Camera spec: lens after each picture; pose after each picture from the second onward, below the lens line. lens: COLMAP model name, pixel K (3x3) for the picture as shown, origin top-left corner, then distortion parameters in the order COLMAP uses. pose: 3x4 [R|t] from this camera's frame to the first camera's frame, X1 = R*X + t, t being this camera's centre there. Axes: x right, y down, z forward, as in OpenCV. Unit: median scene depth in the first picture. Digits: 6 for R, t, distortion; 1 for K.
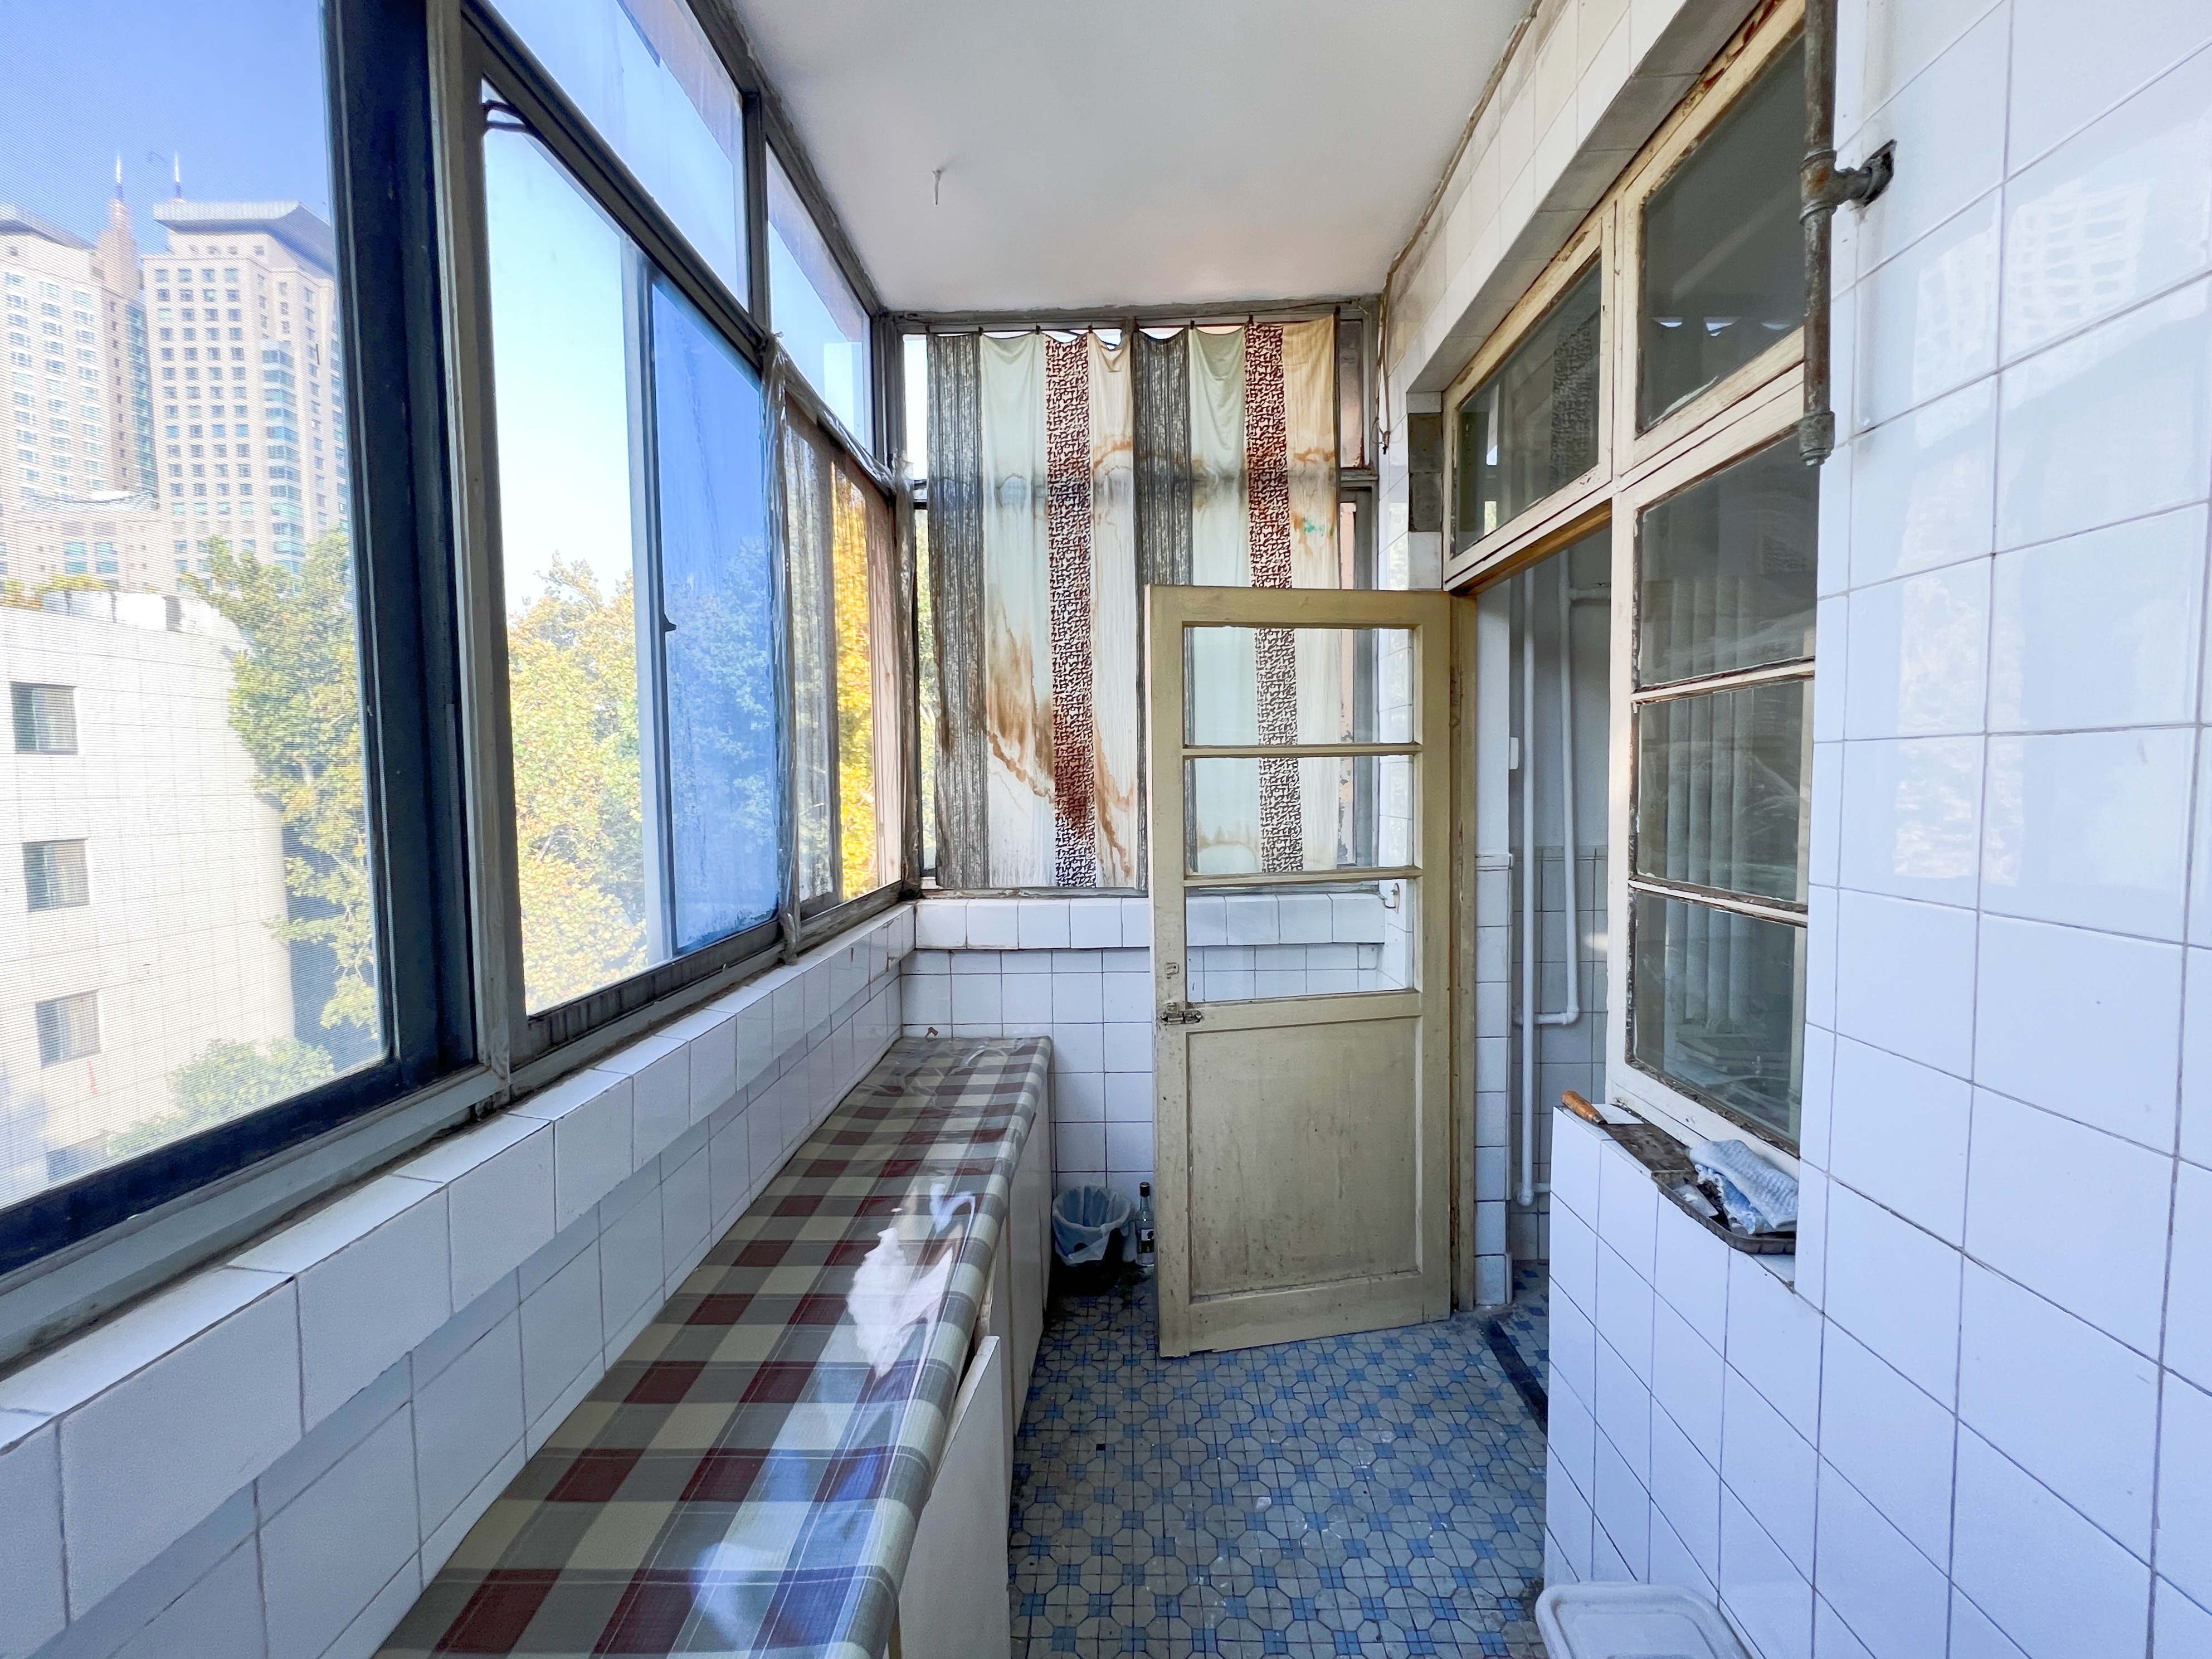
lens RADIAL K [[887.0, 0, 1110.8], [0, 887.0, 824.4], [0, 0, 1]] dist [-0.001761, -0.000017]
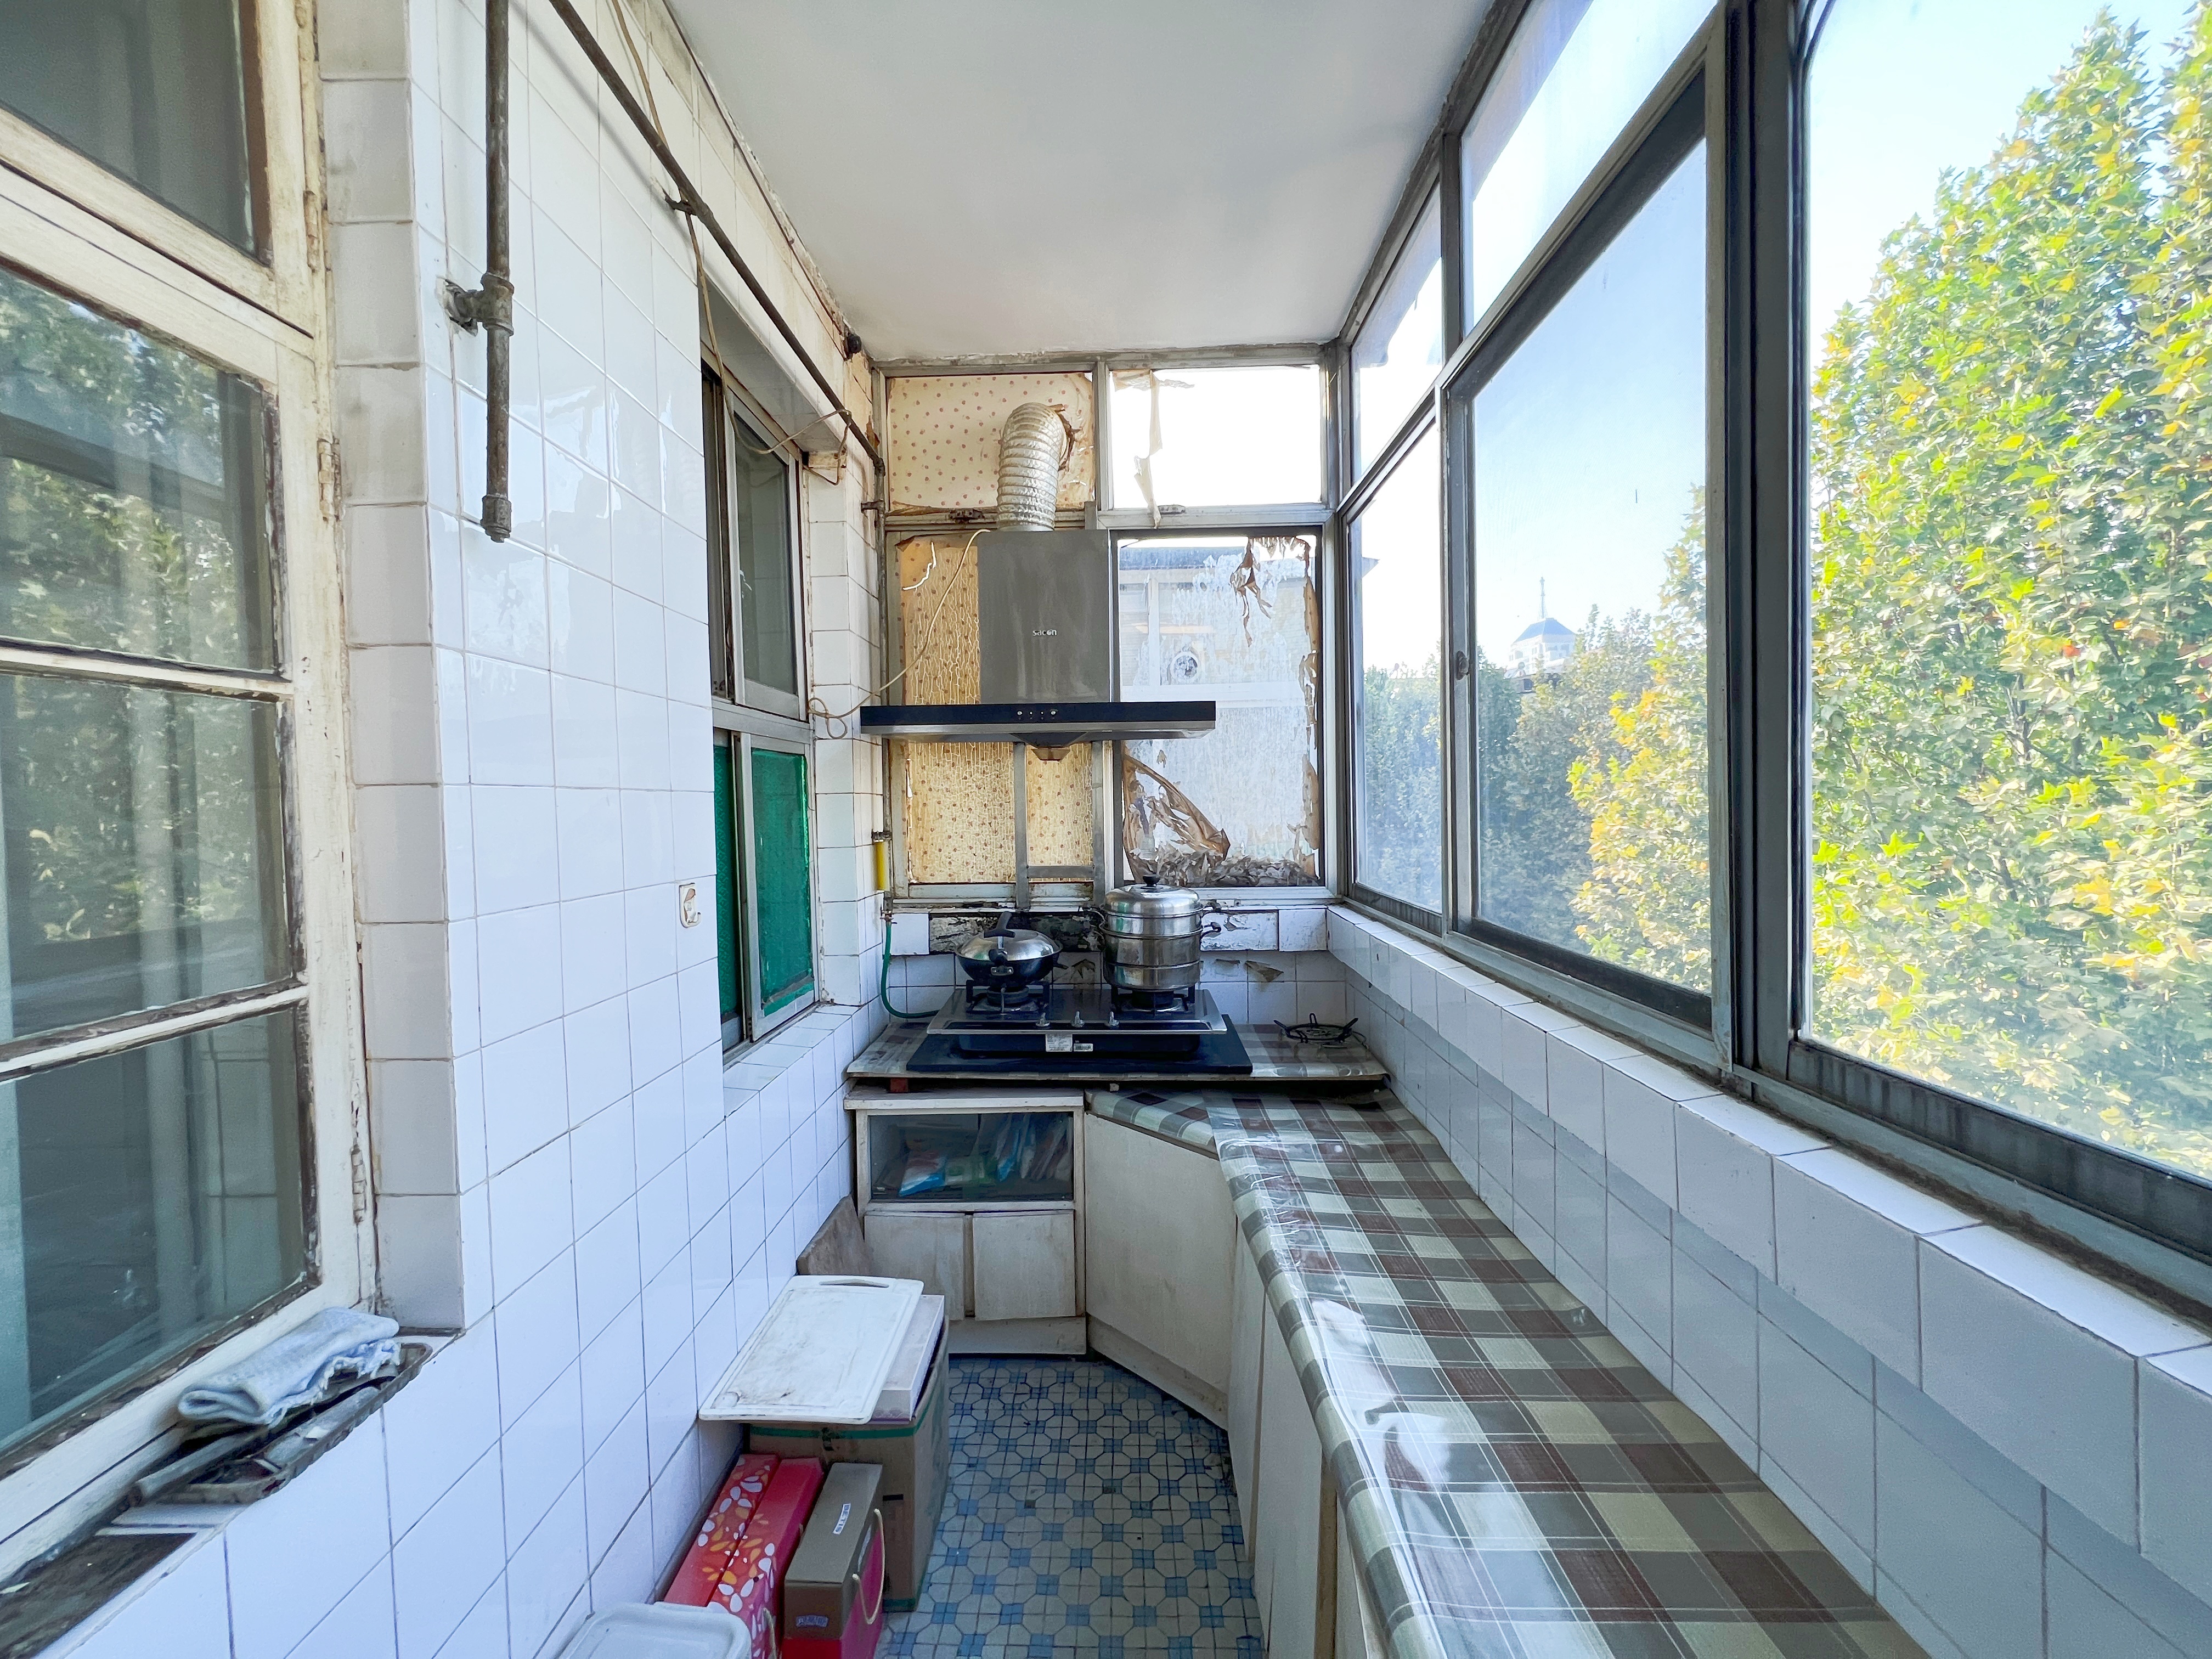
lens RADIAL K [[886.9, 0, 1101.3], [0, 886.9, 825.9], [0, 0, 1]] dist [-0.001761, -0.000017]
pose [[-0.999316, 0.036913, -0.002433, 0.032886], [0.036594, 0.996031, 0.081134, -0.089508], [0.005418, 0.080990, -0.996700, 1.829062]]
